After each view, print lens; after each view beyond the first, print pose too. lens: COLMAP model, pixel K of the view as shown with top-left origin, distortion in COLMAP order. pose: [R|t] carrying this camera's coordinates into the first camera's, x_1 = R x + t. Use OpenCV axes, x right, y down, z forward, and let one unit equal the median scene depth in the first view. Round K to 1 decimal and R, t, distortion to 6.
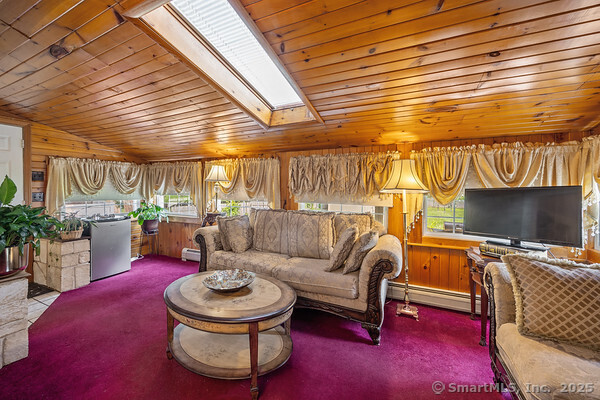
lens RADIAL K [[239.9, 0, 297.7], [0, 239.9, 188.6], [0, 0, 1]] dist [-0.003087, -0.000057]
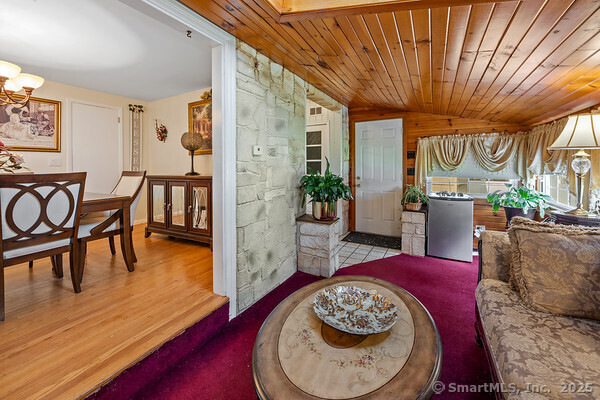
lens RADIAL K [[239.9, 0, 291.5], [0, 239.9, 162.4], [0, 0, 1]] dist [-0.003087, -0.000057]
pose [[-0.075770, -0.006668, -0.997103, 0.178811], [-0.001175, 0.999978, -0.006598, -0.002613], [0.997125, 0.000671, -0.075777, 0.430241]]
